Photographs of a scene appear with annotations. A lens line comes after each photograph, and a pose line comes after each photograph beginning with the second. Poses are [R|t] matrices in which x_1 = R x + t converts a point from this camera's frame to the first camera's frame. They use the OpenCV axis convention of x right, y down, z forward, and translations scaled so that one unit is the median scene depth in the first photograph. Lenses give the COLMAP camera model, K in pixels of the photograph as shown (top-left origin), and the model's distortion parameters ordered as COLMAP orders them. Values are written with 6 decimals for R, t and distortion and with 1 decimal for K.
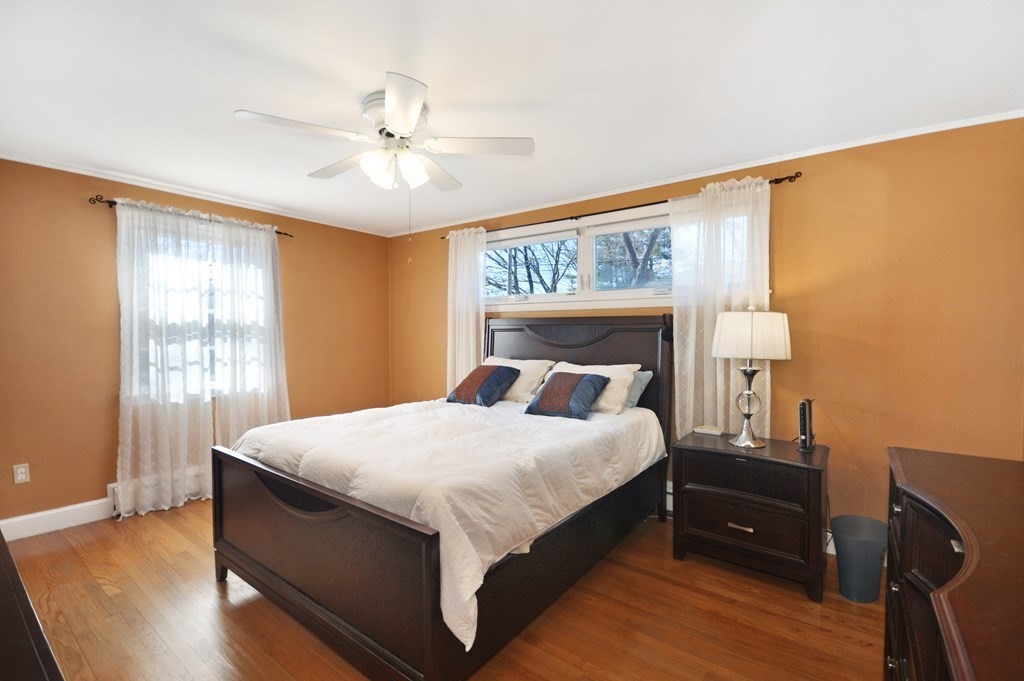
lens RADIAL K [[462.6, 0, 514.6], [0, 462.6, 320.4], [0, 0, 1]] dist [0.000905, 0.000161]
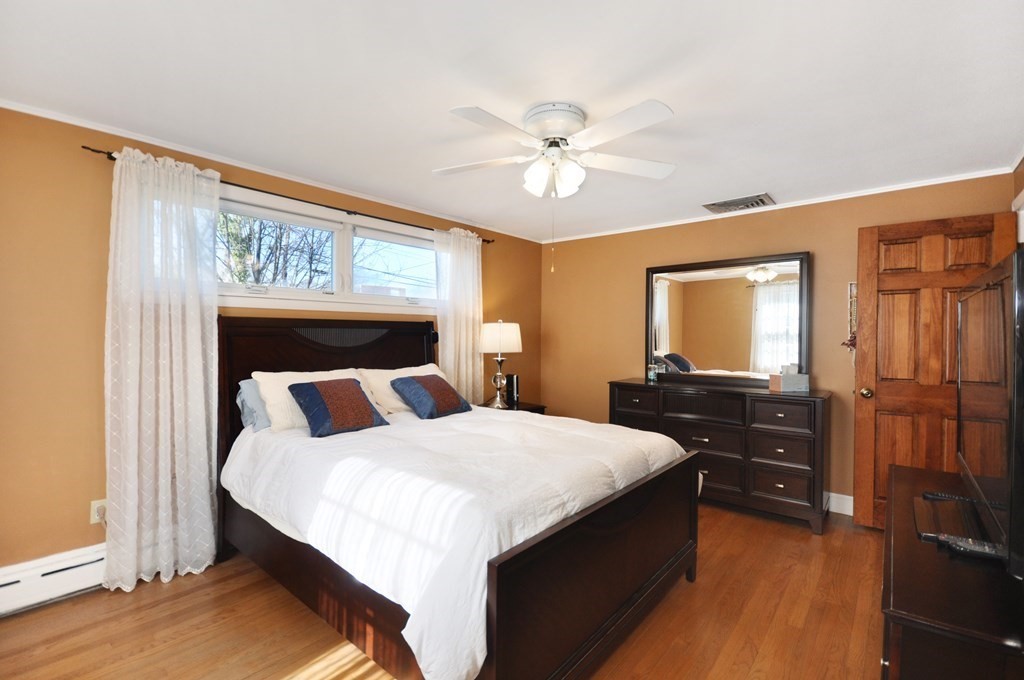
lens RADIAL K [[462.6, 0, 514.6], [0, 462.6, 319.9], [0, 0, 1]] dist [0.000905, 0.000161]
pose [[0.036518, 0.029732, 0.998891, -0.909624], [-0.023565, 0.999305, -0.028883, 0.012909], [-0.999055, -0.022484, 0.037193, 0.748579]]
